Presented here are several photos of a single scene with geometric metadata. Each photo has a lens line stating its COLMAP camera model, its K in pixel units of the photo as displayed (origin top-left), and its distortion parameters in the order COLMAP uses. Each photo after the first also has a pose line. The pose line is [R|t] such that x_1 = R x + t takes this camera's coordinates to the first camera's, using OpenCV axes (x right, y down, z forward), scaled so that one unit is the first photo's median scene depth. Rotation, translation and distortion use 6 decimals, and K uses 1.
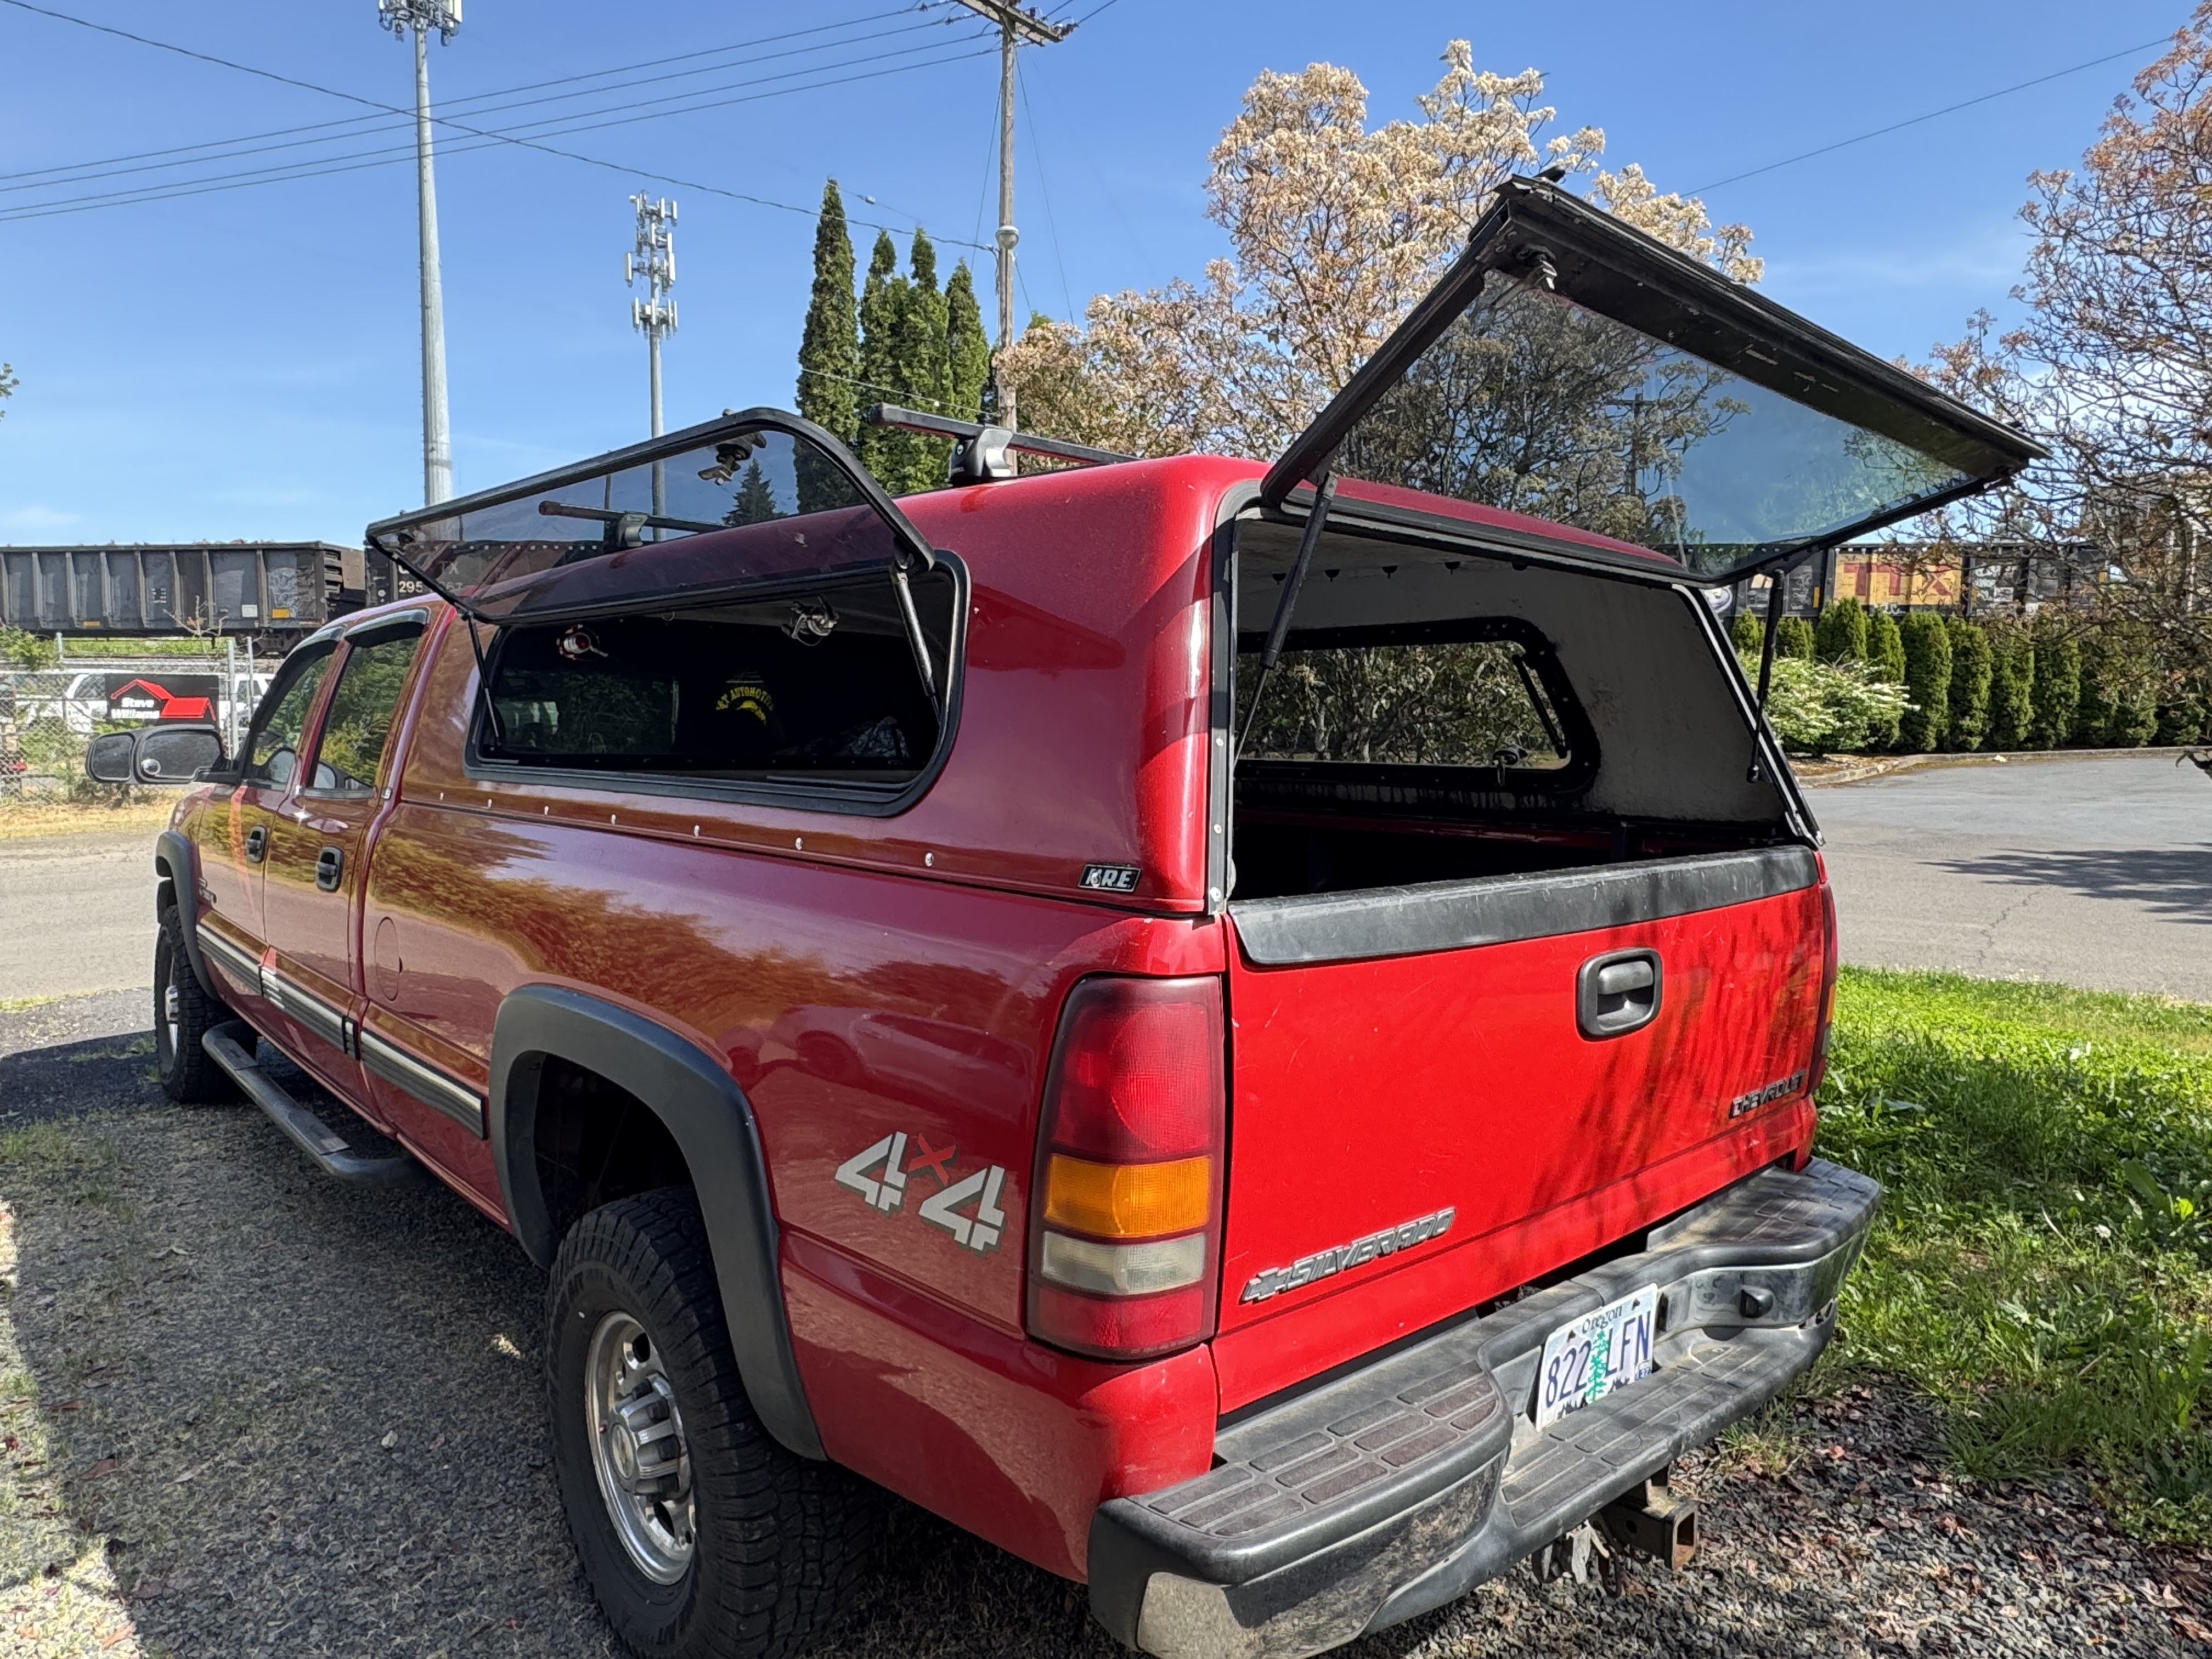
lens RADIAL K [[1384.0, 0, 1106.0], [0, 1384.0, 829.5], [0, 0, 1]] dist [-0.001321, -0.000107]
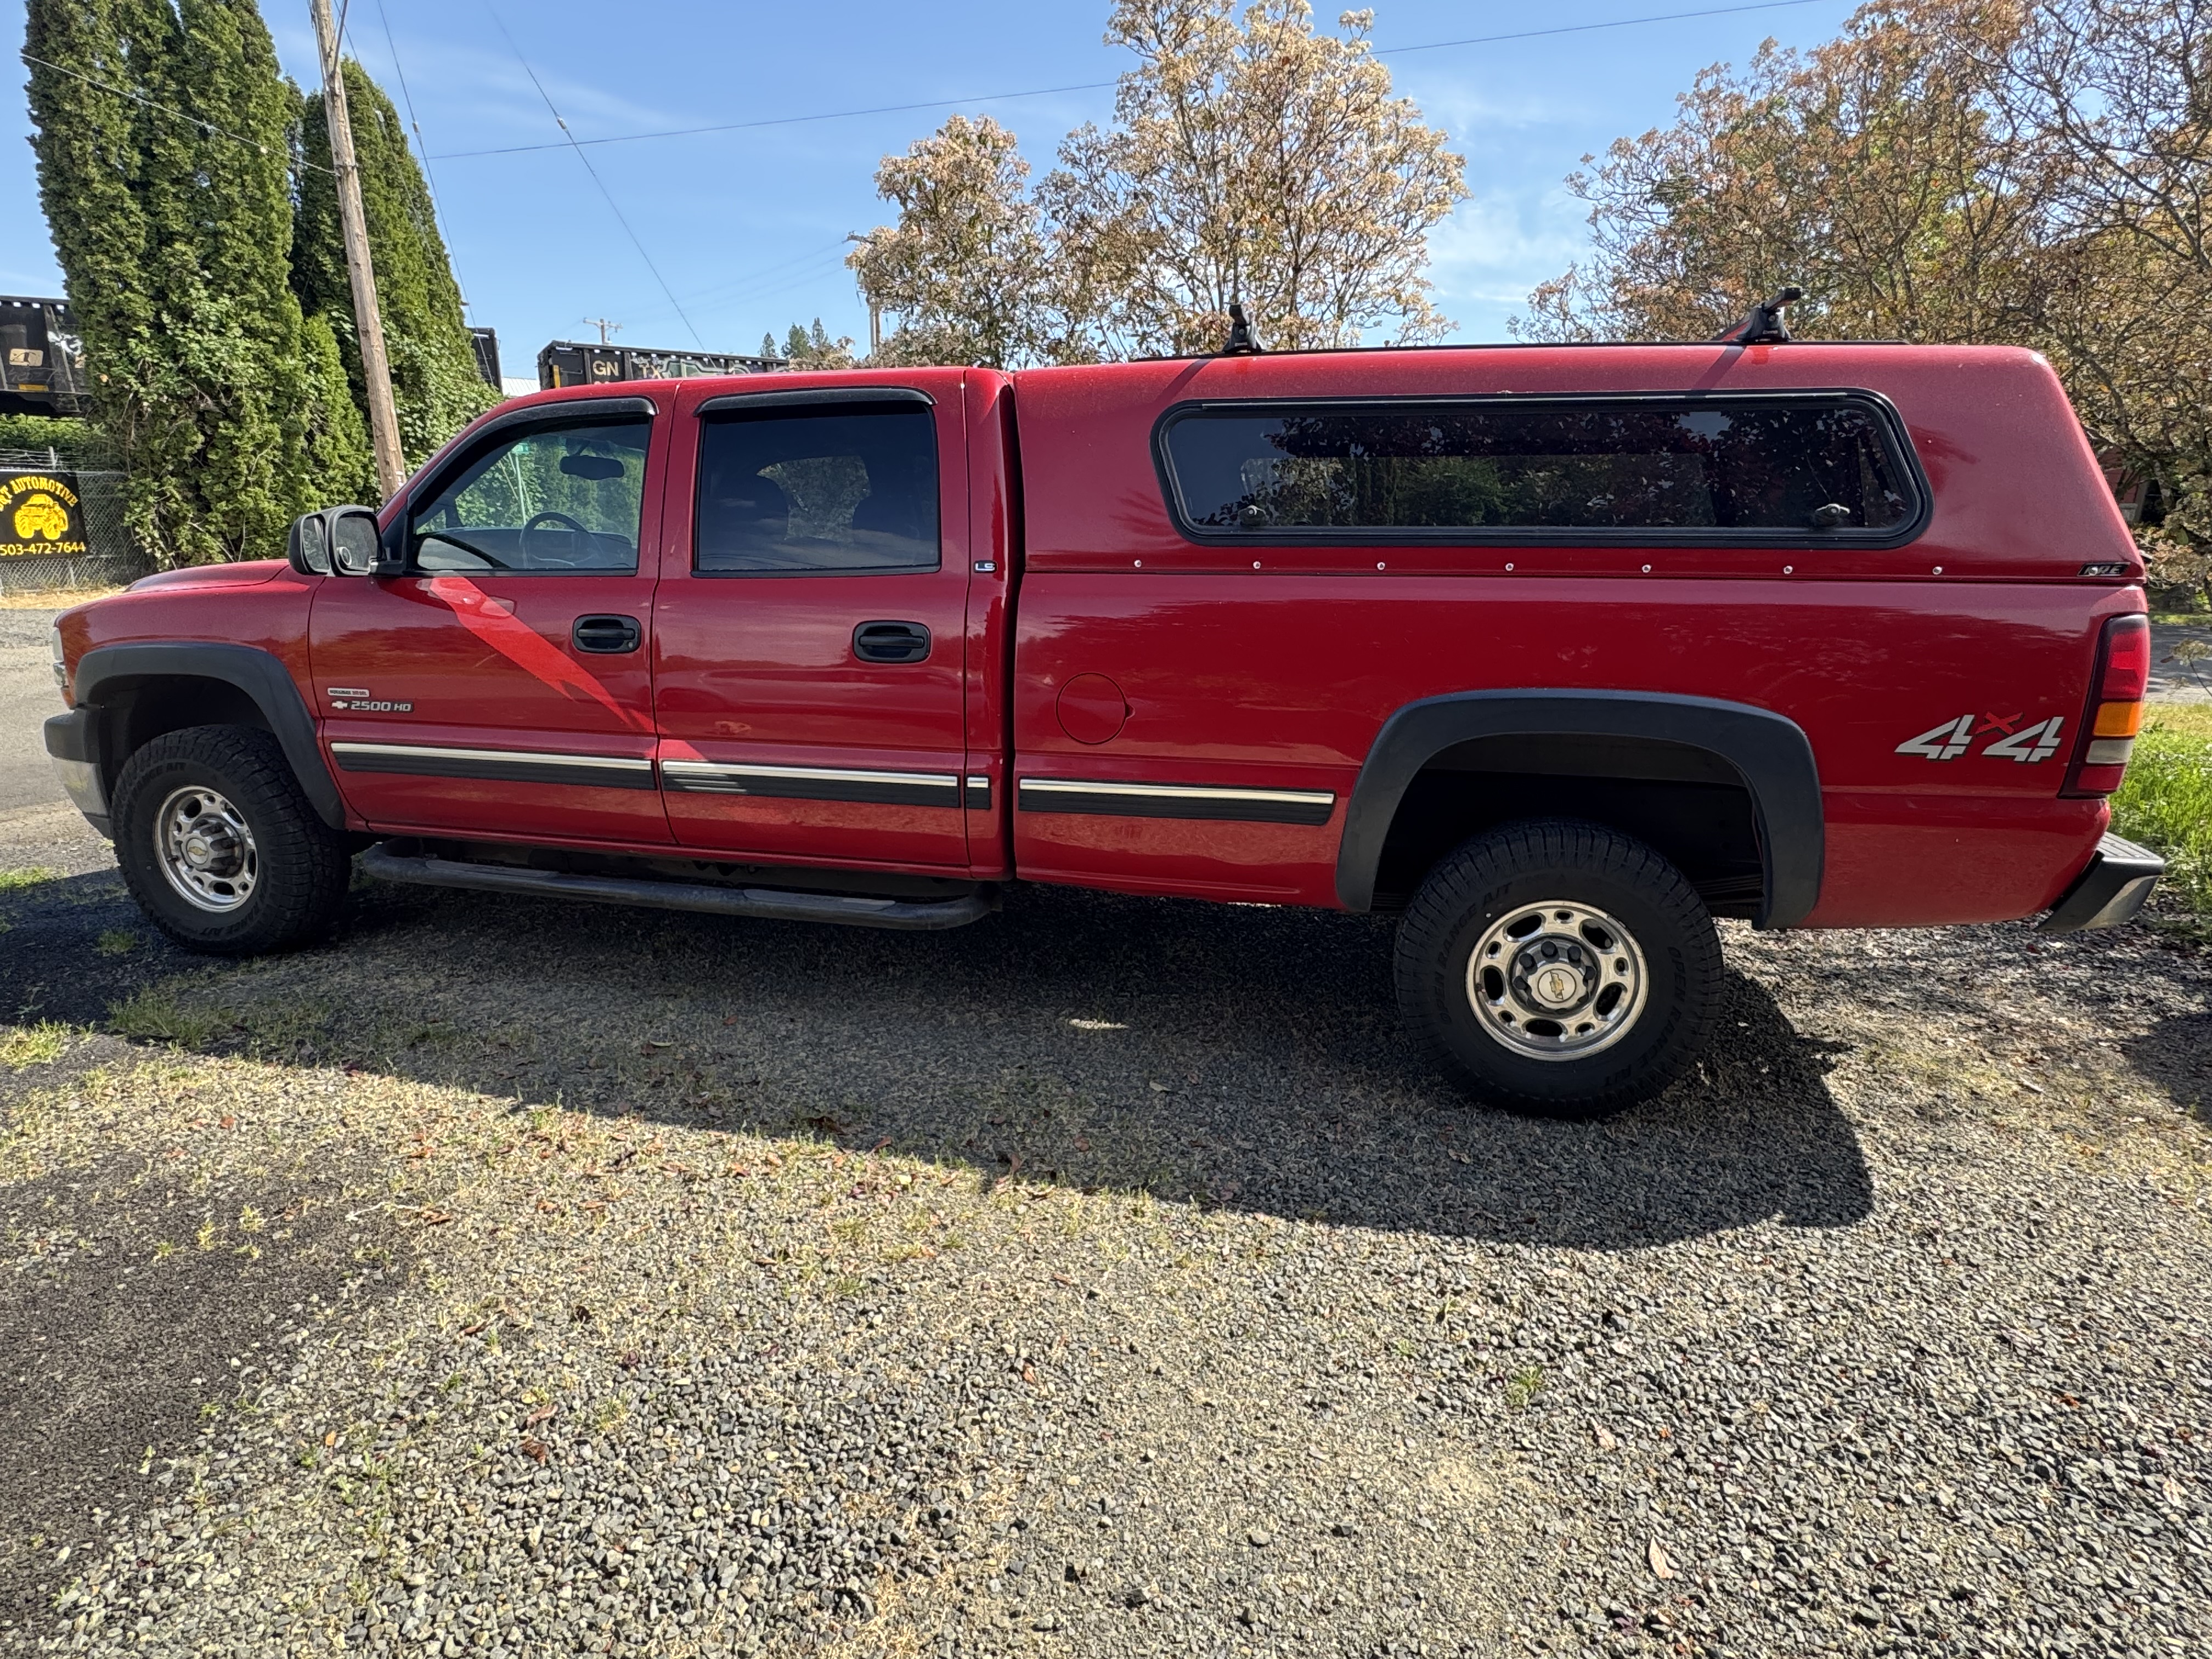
lens RADIAL K [[1165.6, 0, 1106.0], [0, 1165.6, 829.5], [0, 0, 1]] dist [-0.000876, -0.000873]
pose [[0.817811, -0.150243, 0.555528, -0.153303], [0.047699, 0.979695, 0.194740, 0.000026], [-0.573506, -0.132762, 0.808372, 0.026309]]
